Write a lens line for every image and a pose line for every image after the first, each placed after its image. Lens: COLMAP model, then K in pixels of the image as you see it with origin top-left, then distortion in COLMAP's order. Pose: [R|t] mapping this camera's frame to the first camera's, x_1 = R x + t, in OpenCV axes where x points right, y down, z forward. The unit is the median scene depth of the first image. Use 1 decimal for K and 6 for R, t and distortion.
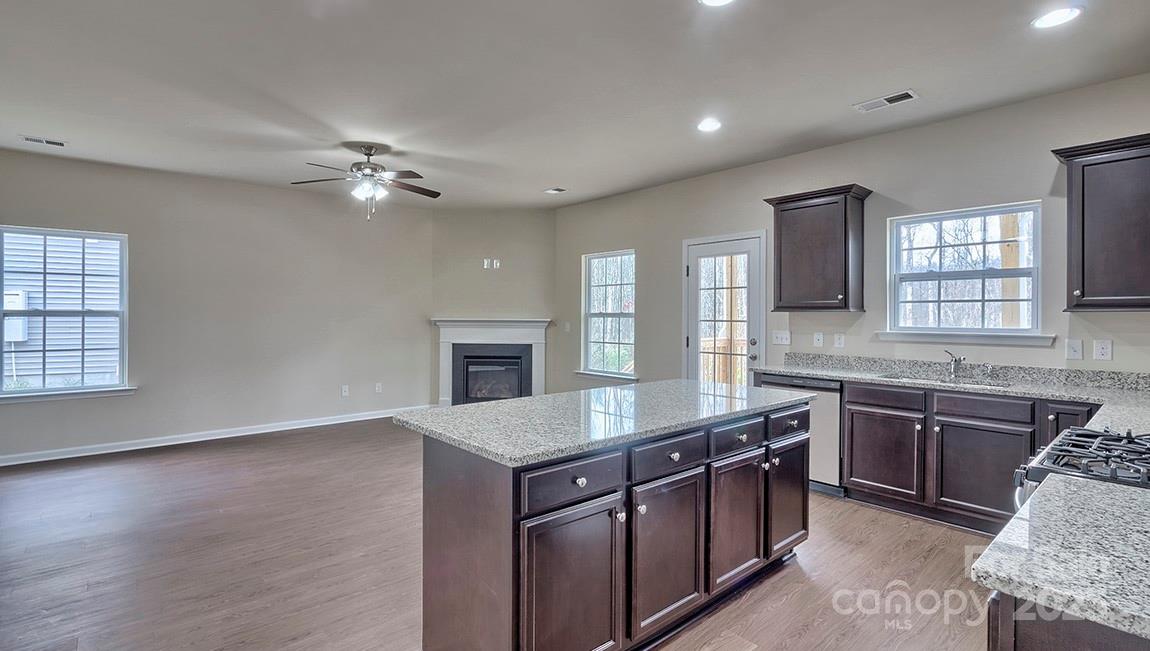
lens RADIAL K [[536.9, 0, 573.3], [0, 536.9, 313.8], [0, 0, 1]] dist [0.001735, 0.001876]
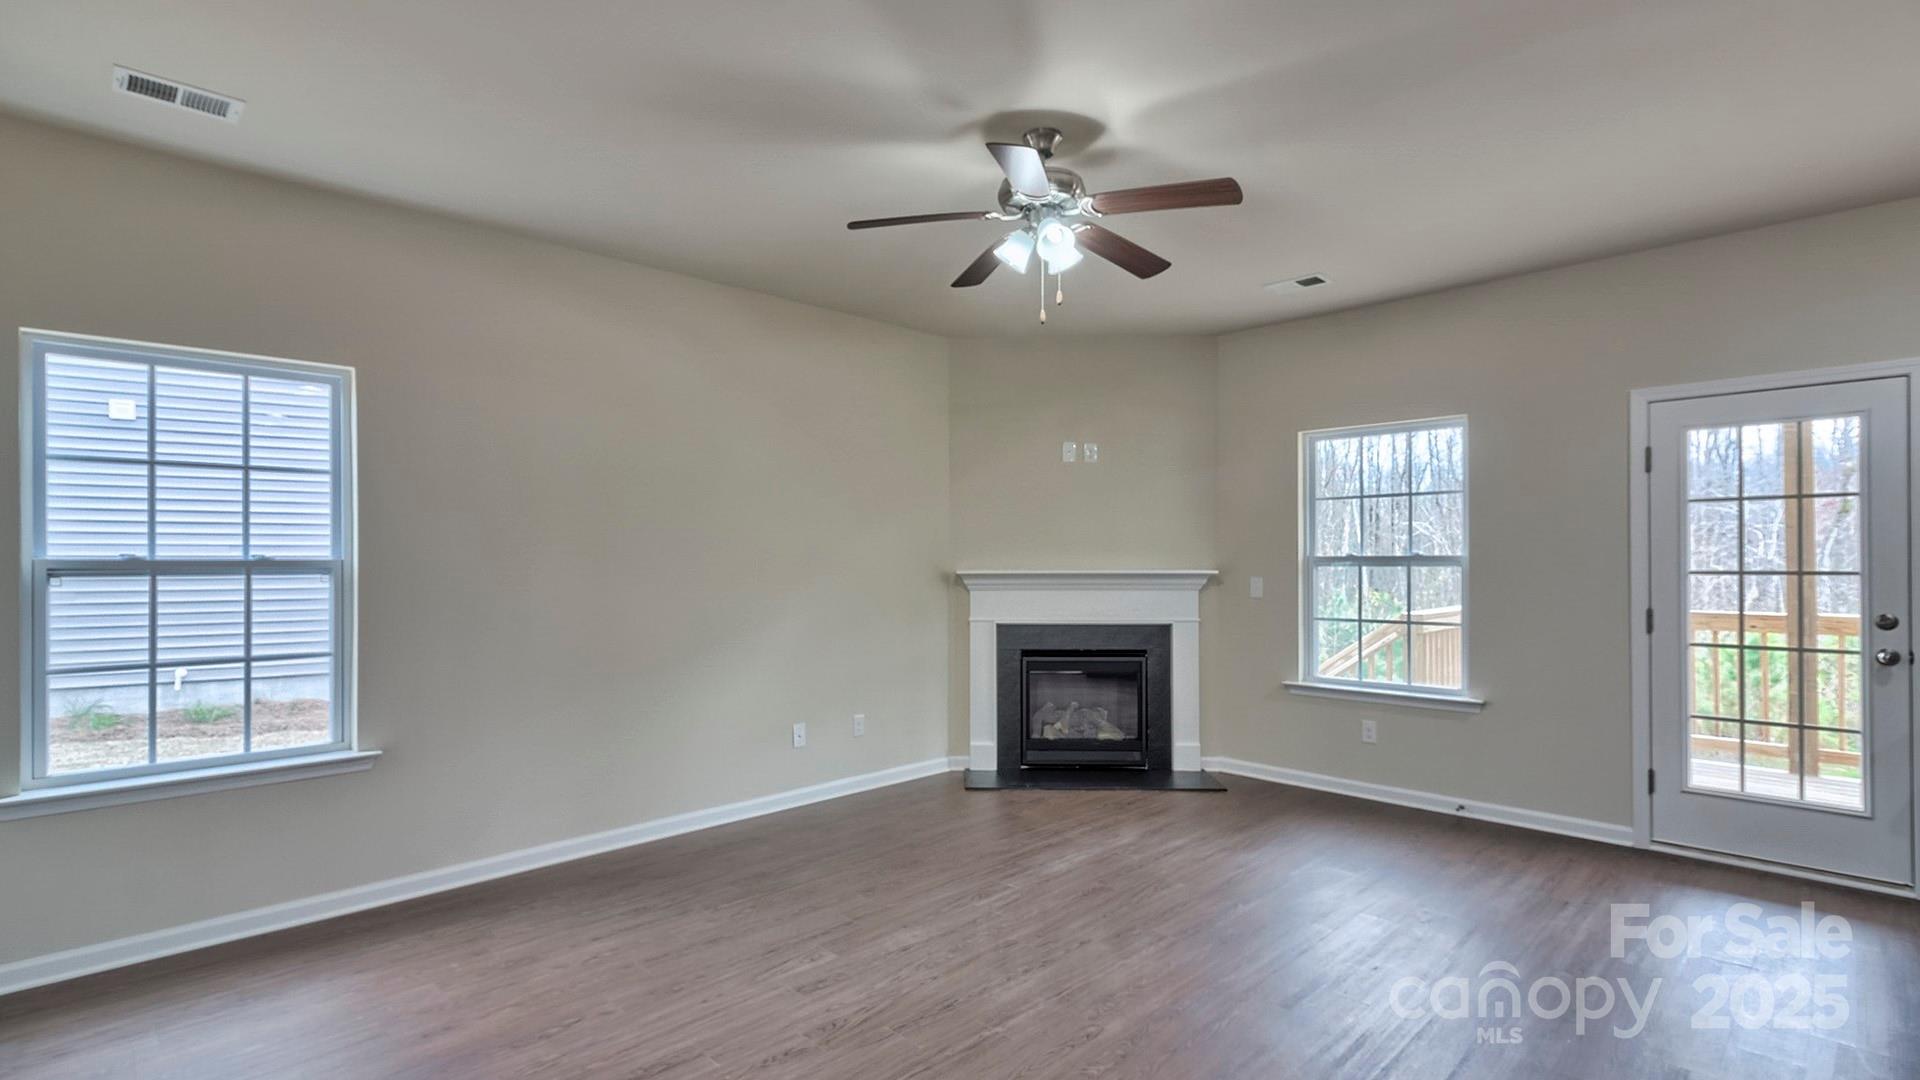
lens RADIAL K [[914.6, 0, 955.6], [0, 914.6, 555.6], [0, 0, 1]] dist [0.006388, -0.000167]
pose [[0.998538, -0.007212, 0.053577, -0.418446], [0.007331, 0.999971, -0.002026, -0.003914], [-0.053561, 0.002416, 0.998562, 0.297922]]
